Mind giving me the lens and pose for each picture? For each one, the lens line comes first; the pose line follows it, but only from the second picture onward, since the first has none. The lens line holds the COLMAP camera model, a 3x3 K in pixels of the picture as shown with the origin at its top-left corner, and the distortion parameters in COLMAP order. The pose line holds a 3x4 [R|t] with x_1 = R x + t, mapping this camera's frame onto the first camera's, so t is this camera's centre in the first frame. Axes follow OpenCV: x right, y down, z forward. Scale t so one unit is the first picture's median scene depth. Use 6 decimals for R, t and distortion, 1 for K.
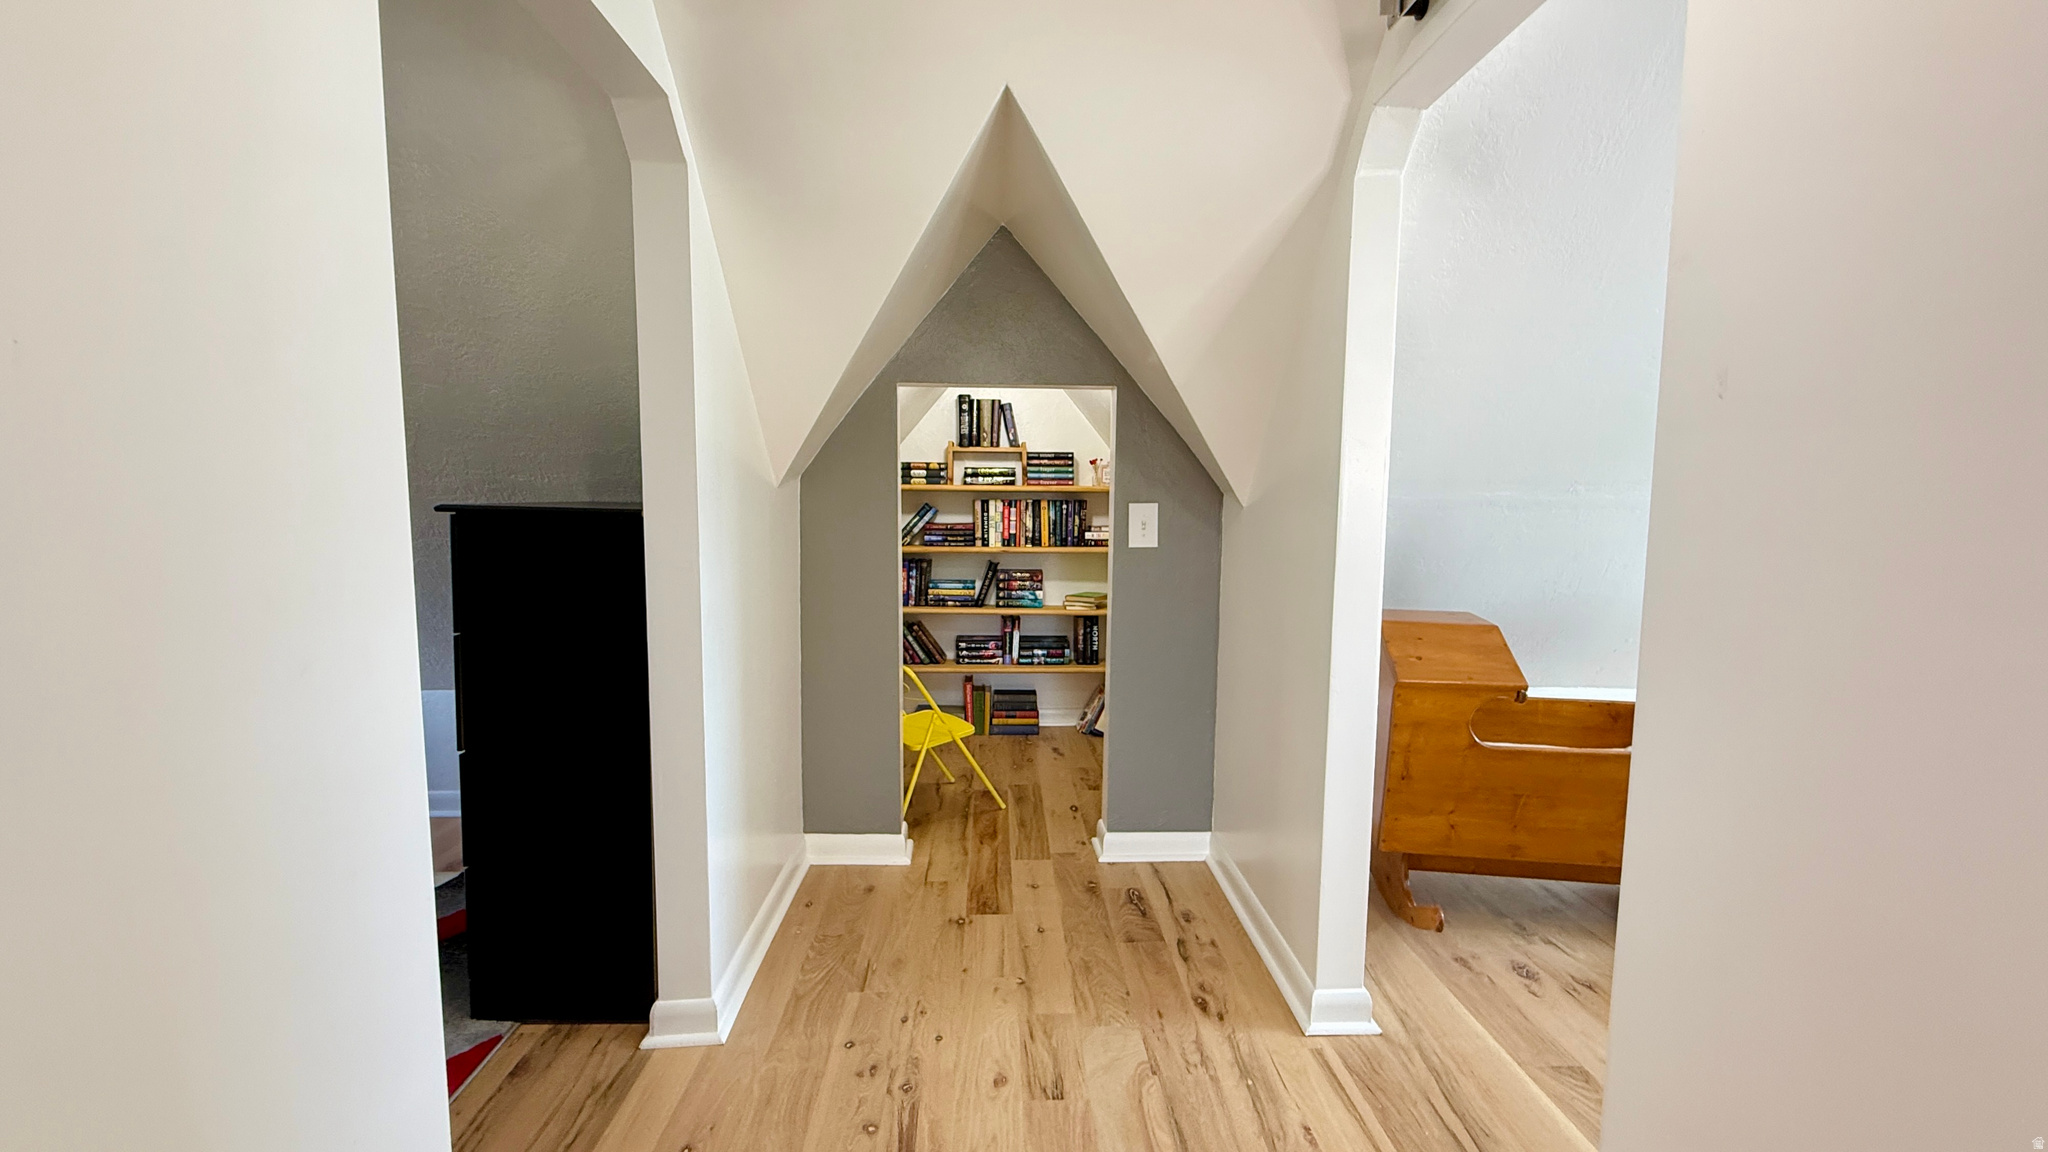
lens RADIAL K [[819.1, 0, 1020.8], [0, 819.1, 571.8], [0, 0, 1]] dist [-0.002945, 0.000472]
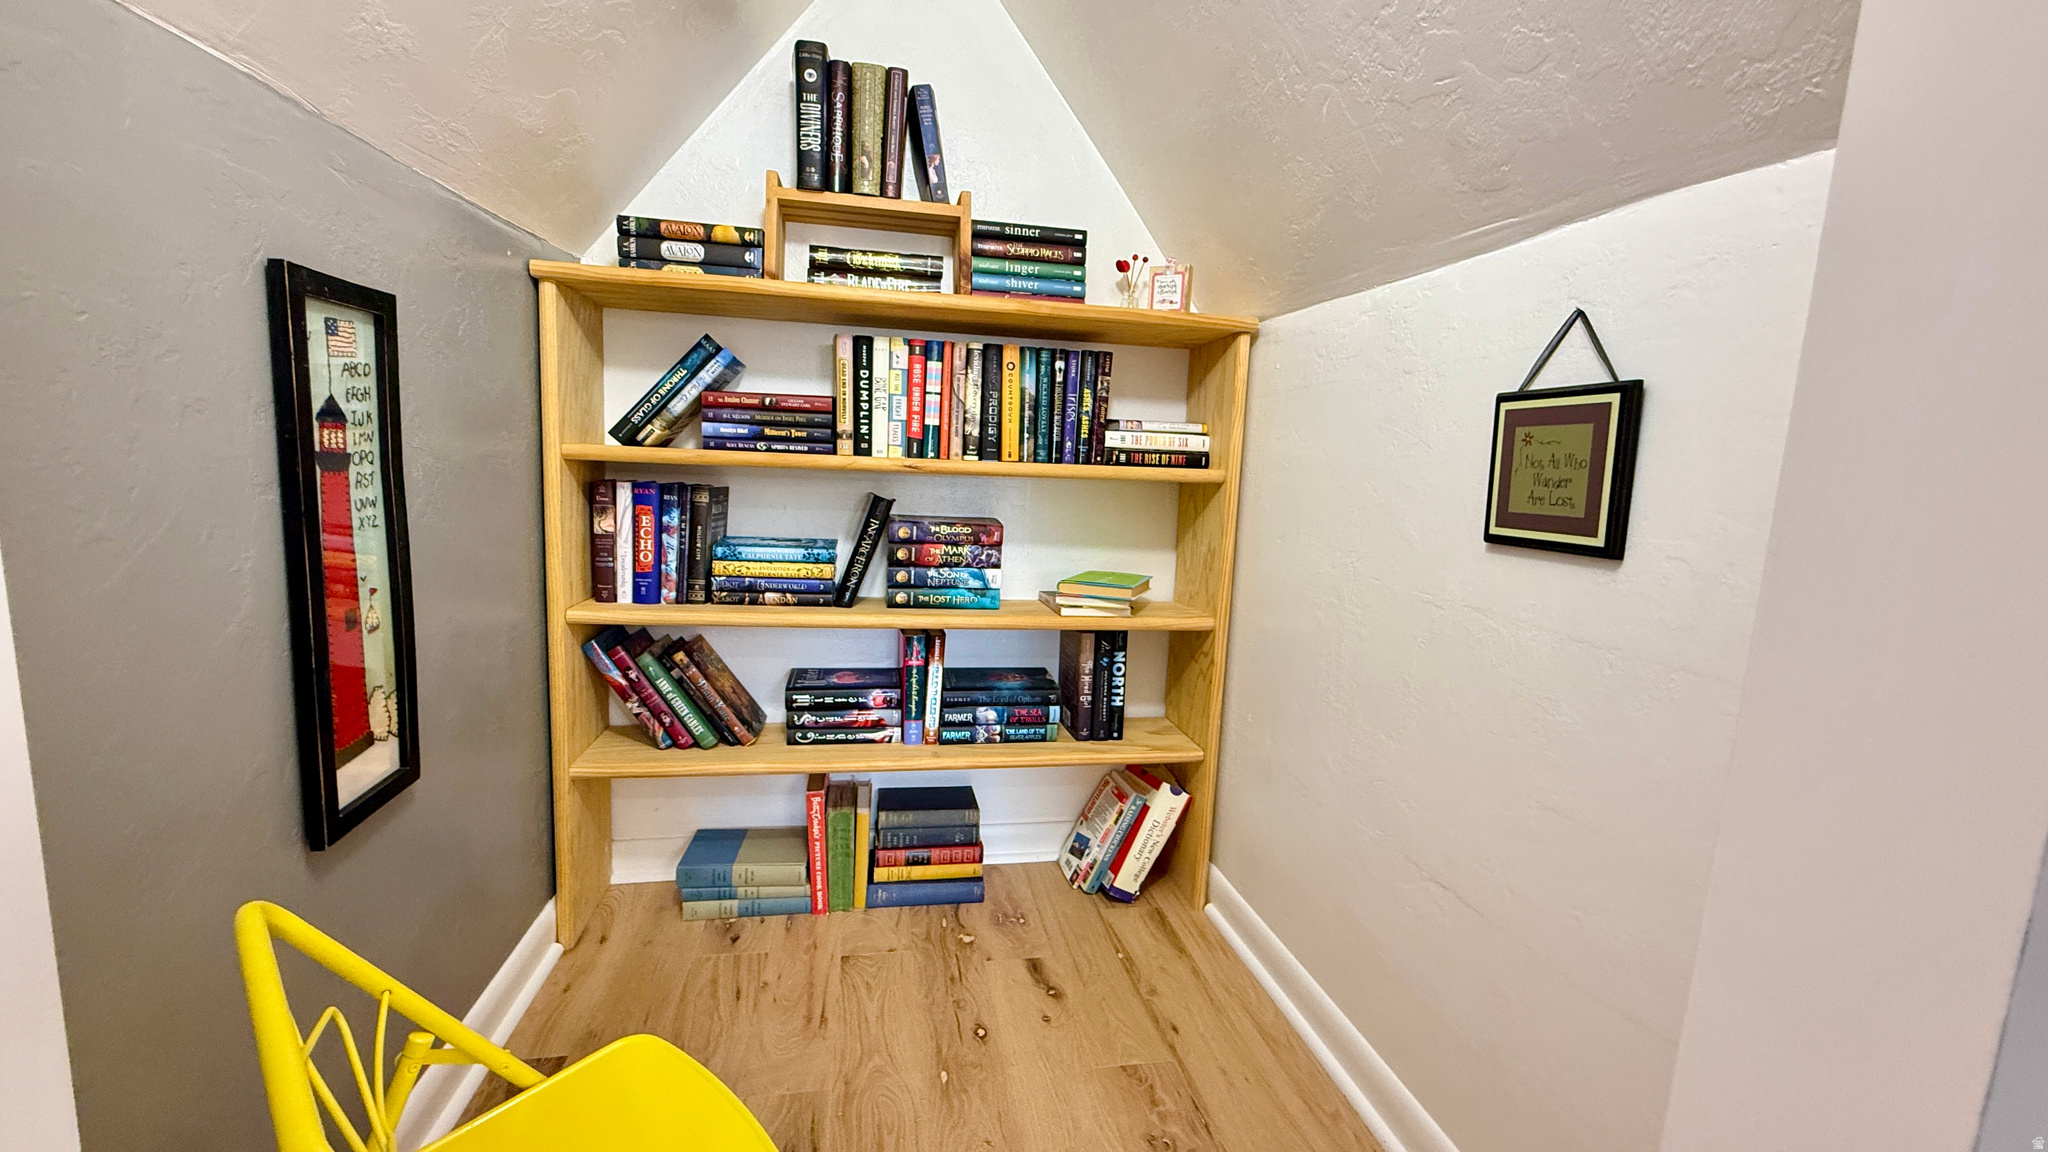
lens RADIAL K [[819.1, 0, 1024.0], [0, 819.1, 568.7], [0, 0, 1]] dist [-0.002945, 0.000472]
pose [[0.987208, 0.013935, 0.158829, -0.028066], [-0.021417, 0.998735, 0.045491, 0.004032], [-0.157994, -0.048311, 0.986257, 0.589469]]
